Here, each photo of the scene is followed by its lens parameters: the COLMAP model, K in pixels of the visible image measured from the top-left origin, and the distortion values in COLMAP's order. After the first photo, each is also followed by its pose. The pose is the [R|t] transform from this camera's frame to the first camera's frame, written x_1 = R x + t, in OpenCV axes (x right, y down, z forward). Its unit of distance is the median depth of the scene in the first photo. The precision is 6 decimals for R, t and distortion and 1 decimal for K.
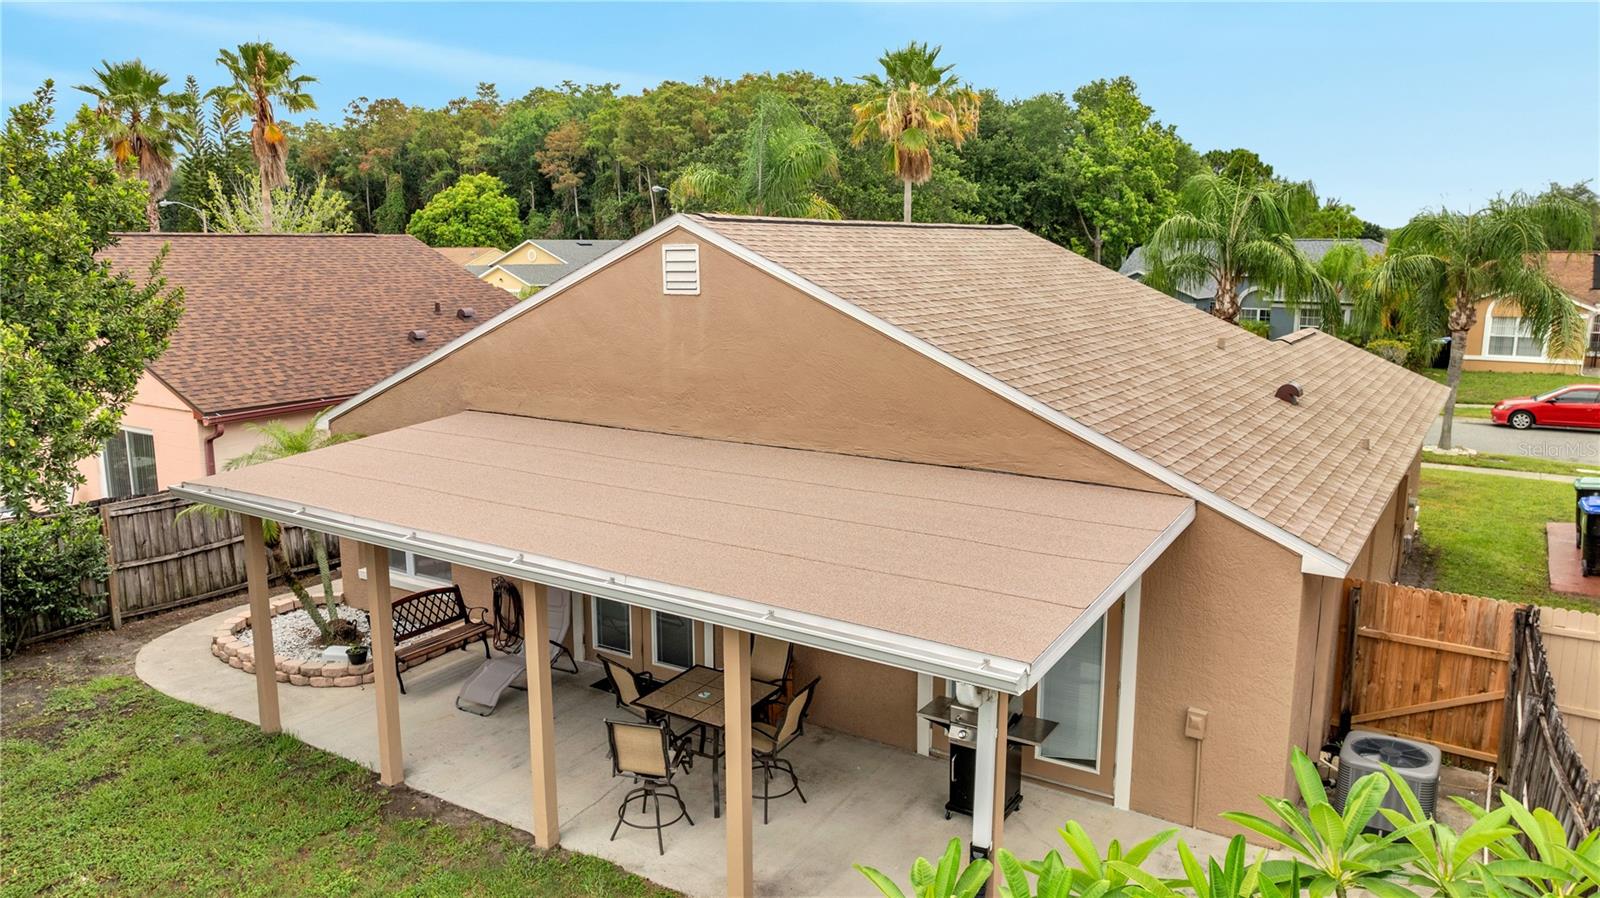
lens RADIAL K [[1129.3, 0, 804.8], [0, 1129.3, 446.0], [0, 0, 1]] dist [-0.033293, 0.029455]
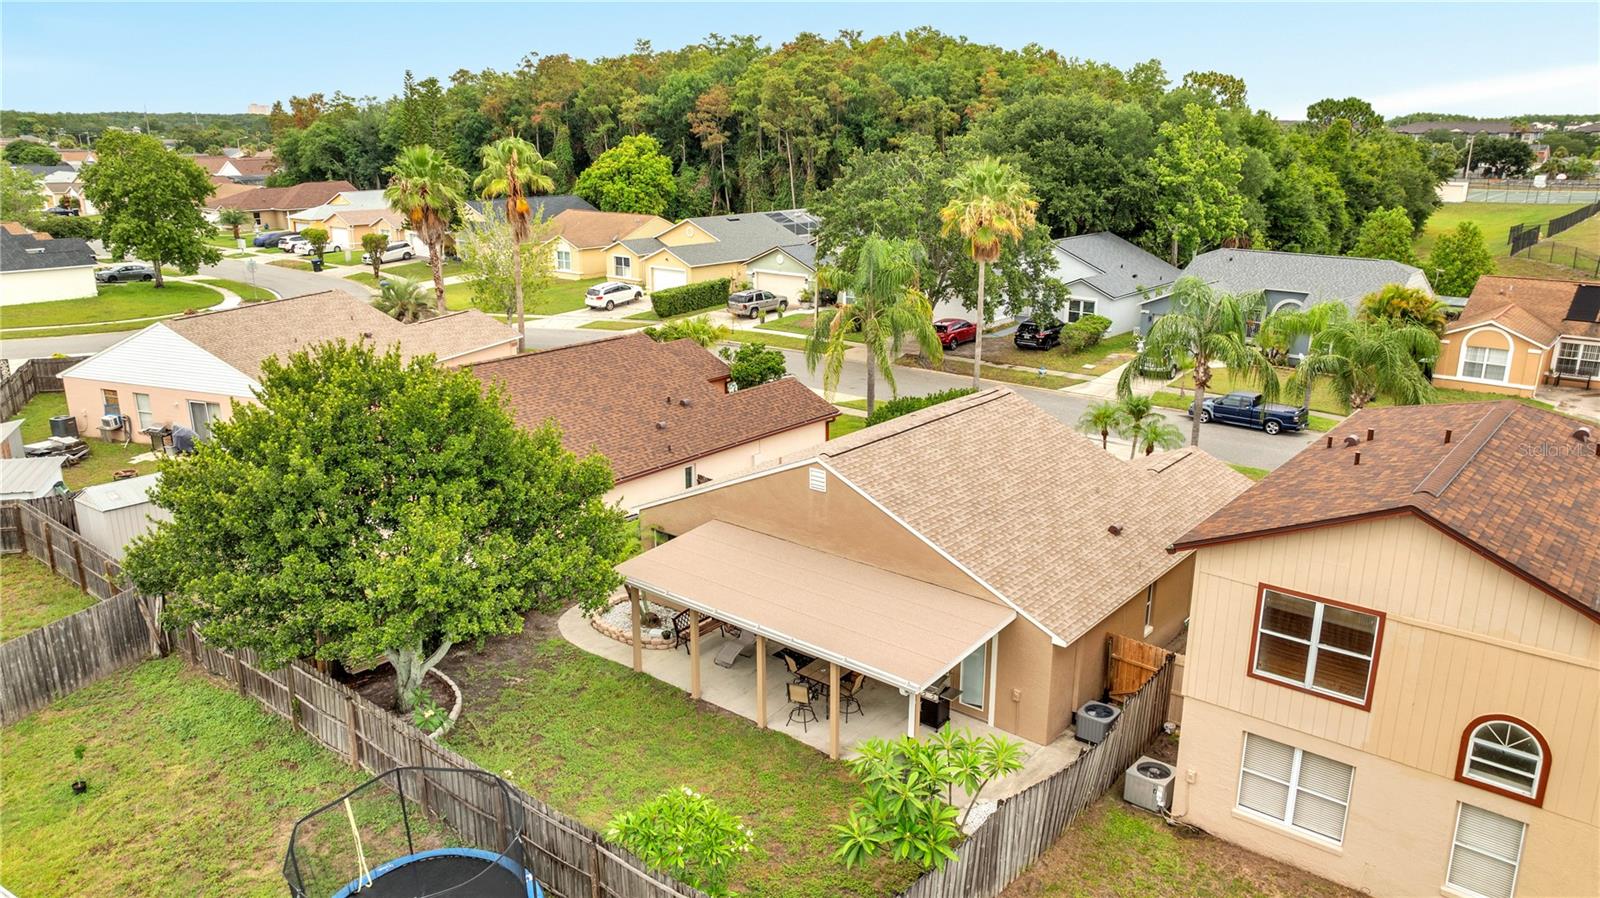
lens RADIAL K [[1129.3, 0, 804.8], [0, 1129.3, 446.0], [0, 0, 1]] dist [-0.033293, 0.029455]
pose [[0.993334, 0.032386, -0.110628, 0.026183], [-0.020955, 0.994464, 0.102970, -0.107289], [0.113350, -0.099966, 0.988513, -0.287150]]
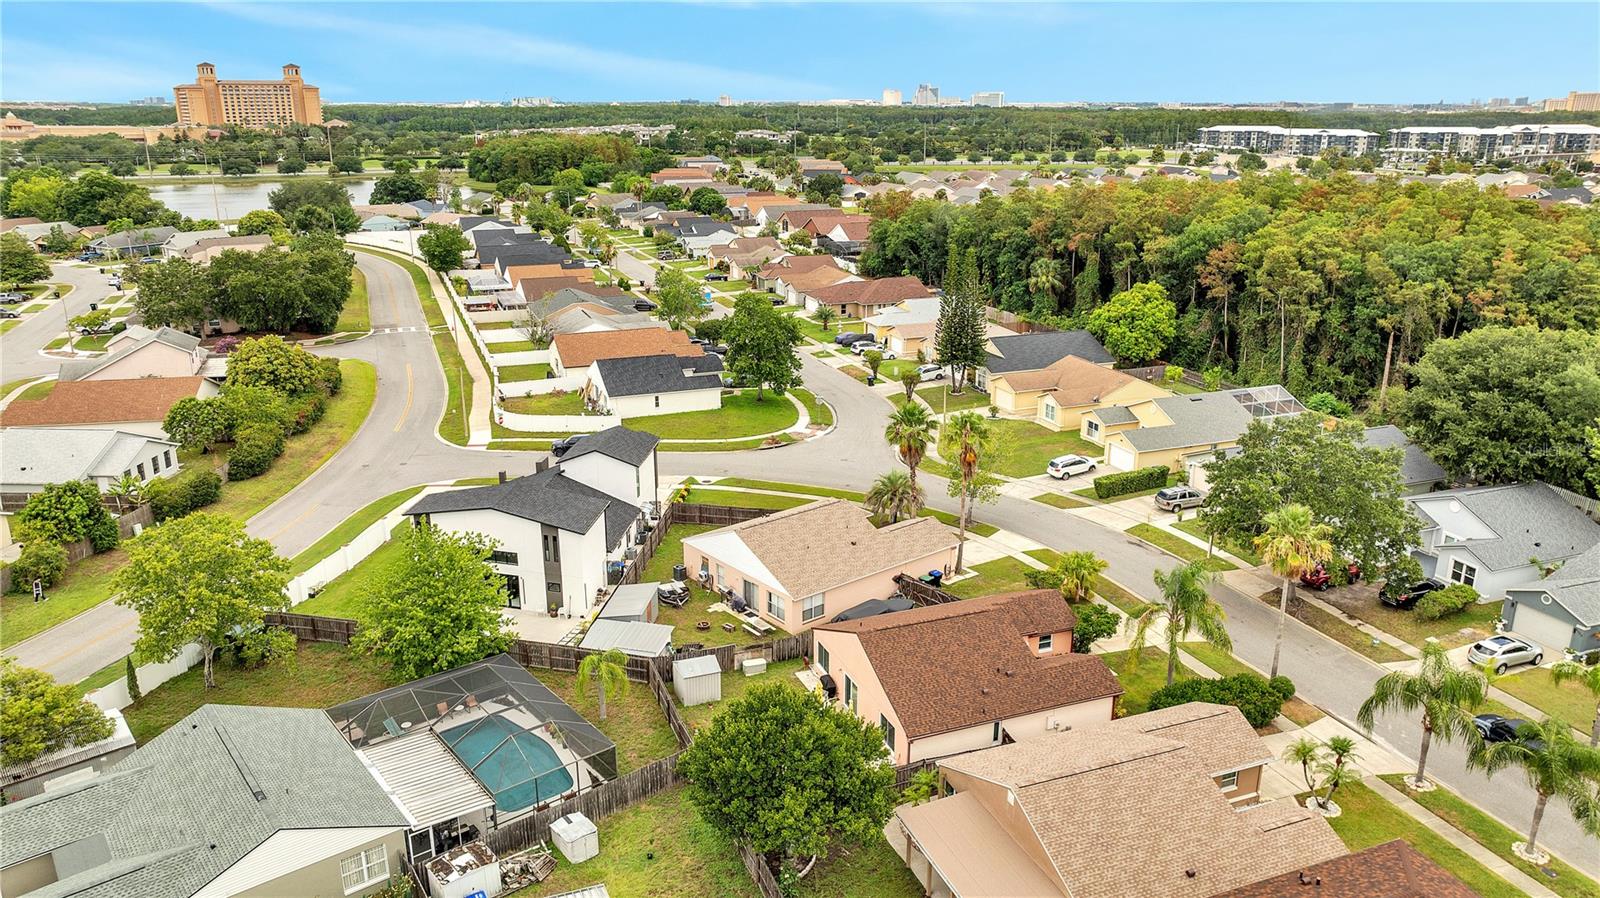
lens RADIAL K [[1129.3, 0, 804.8], [0, 1129.3, 446.0], [0, 0, 1]] dist [-0.033293, 0.029455]
pose [[0.809093, 0.172031, -0.561938, 0.313209], [-0.103421, 0.982953, 0.152012, -0.452283], [0.578509, -0.064876, 0.813092, -0.611045]]
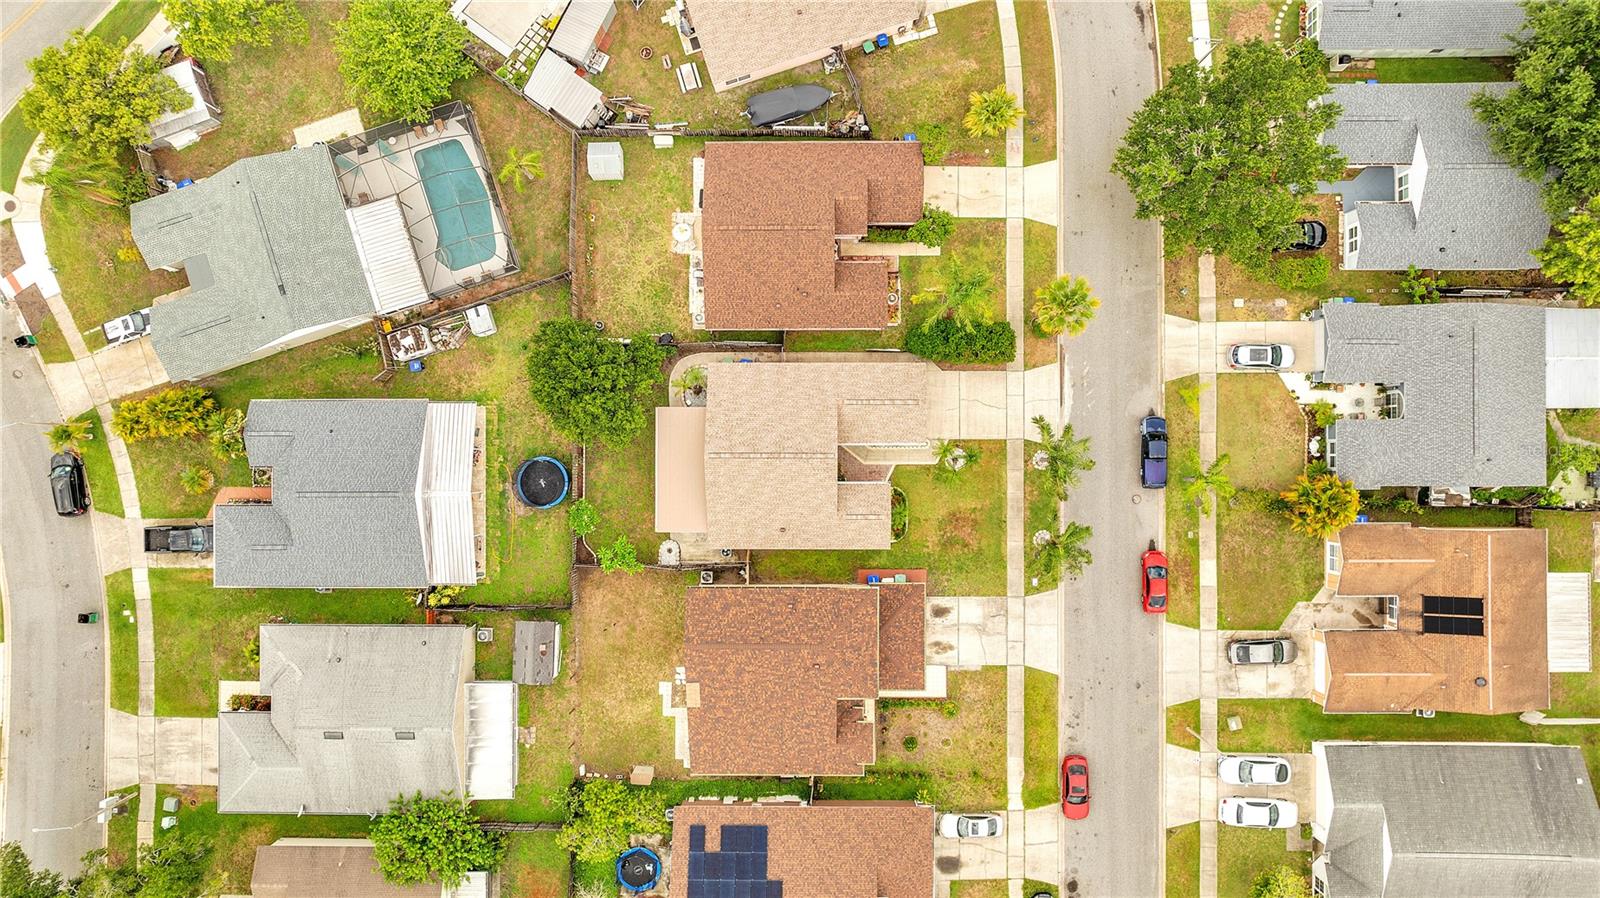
lens RADIAL K [[1129.3, 0, 804.8], [0, 1129.3, 446.0], [0, 0, 1]] dist [-0.033293, 0.029455]
pose [[0.541309, 0.840631, -0.018012, 0.062347], [-0.125397, 0.101893, 0.986860, -1.583827], [0.831420, -0.531938, 0.160568, 0.114048]]
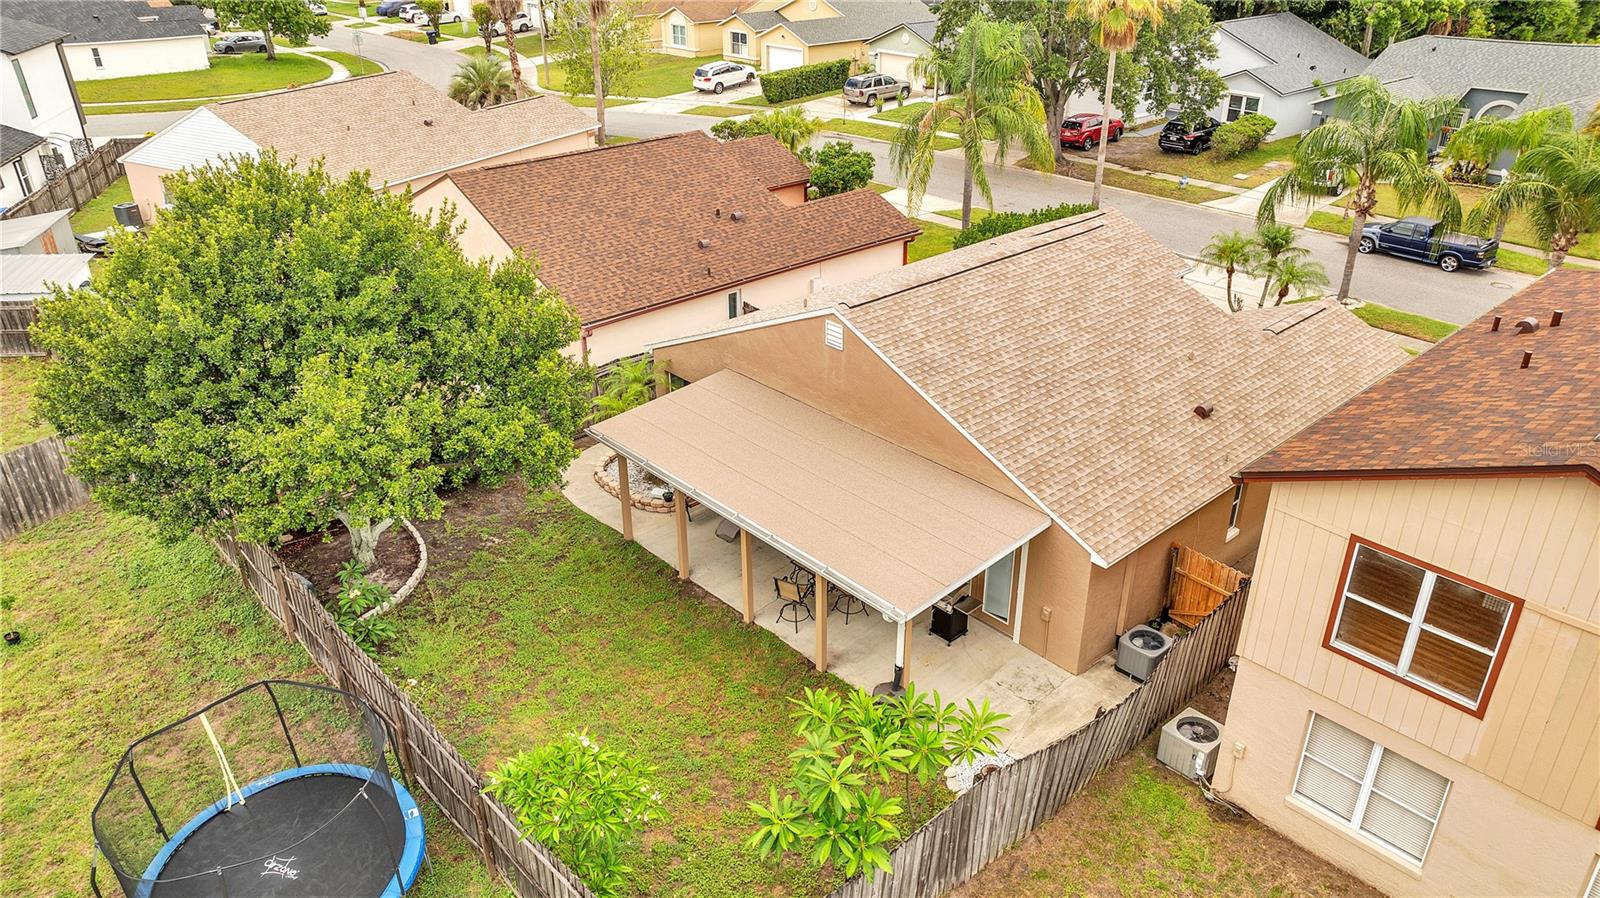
lens RADIAL K [[1129.3, 0, 804.8], [0, 1129.3, 446.0], [0, 0, 1]] dist [-0.033293, 0.029455]
pose [[0.967082, 0.112335, -0.228328, 0.068232], [-0.041950, 0.955387, 0.292361, -0.123592], [0.250984, -0.273159, 0.928650, -0.186878]]
